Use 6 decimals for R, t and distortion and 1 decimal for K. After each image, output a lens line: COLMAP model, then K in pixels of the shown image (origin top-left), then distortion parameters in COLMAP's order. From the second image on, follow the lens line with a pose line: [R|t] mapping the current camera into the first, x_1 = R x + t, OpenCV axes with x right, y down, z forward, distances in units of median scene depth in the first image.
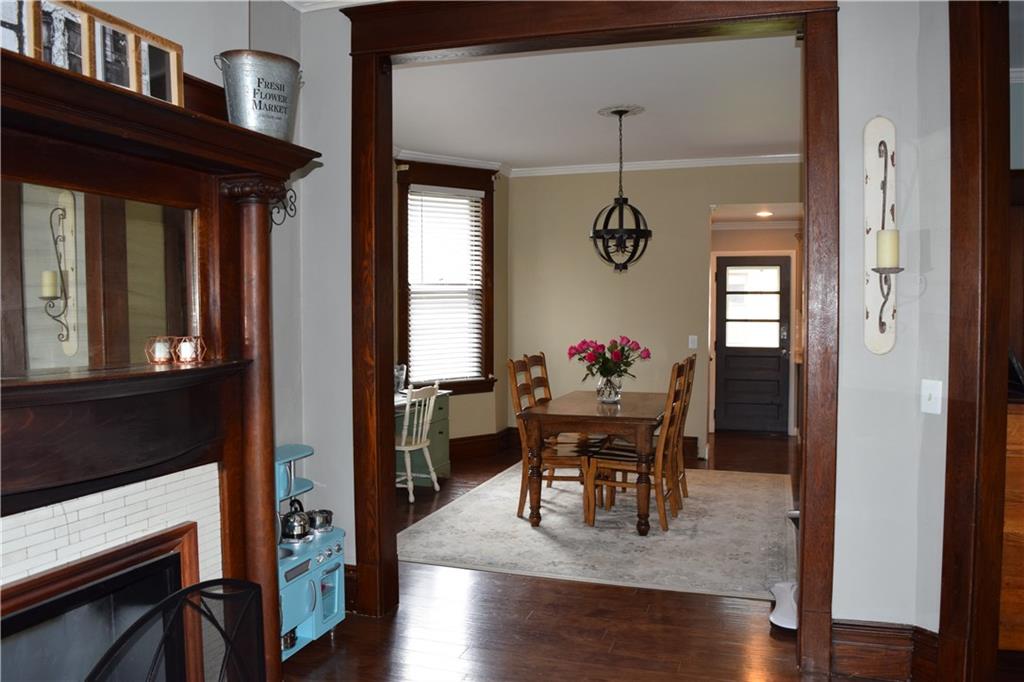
lens RADIAL K [[812.1, 0, 509.9], [0, 812.1, 327.3], [0, 0, 1]] dist [-0.075155, 0.006051]
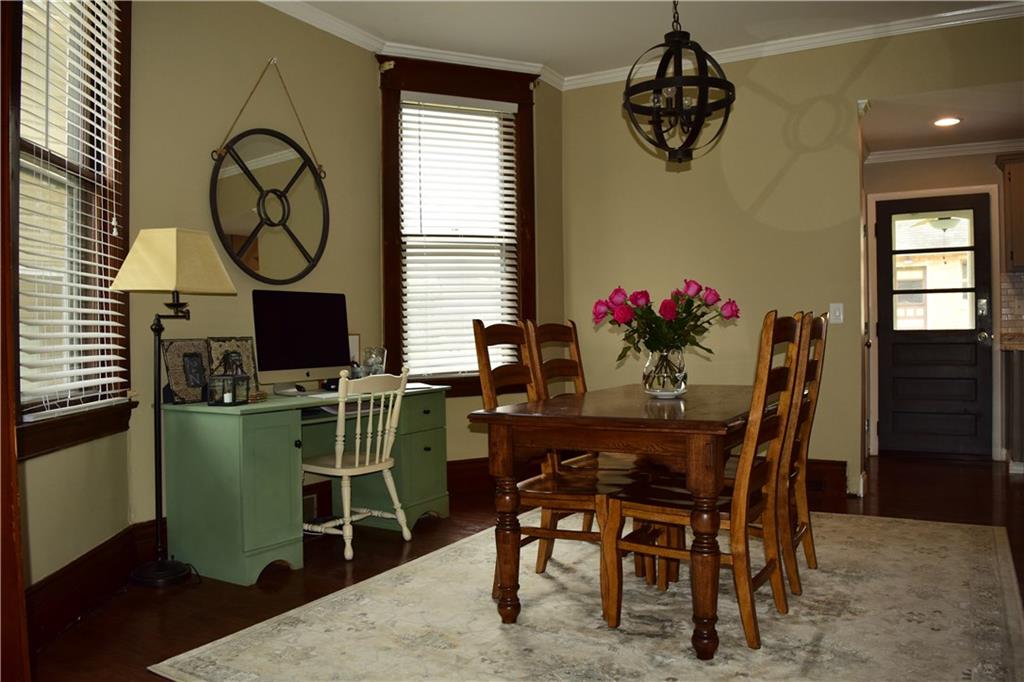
lens RADIAL K [[812.1, 0, 509.9], [0, 812.1, 327.3], [0, 0, 1]] dist [-0.075155, 0.006051]
pose [[0.980383, -0.014963, -0.196532, 0.123964], [0.010068, 0.999614, -0.025880, 0.055387], [0.196843, 0.023394, 0.980156, 0.412182]]
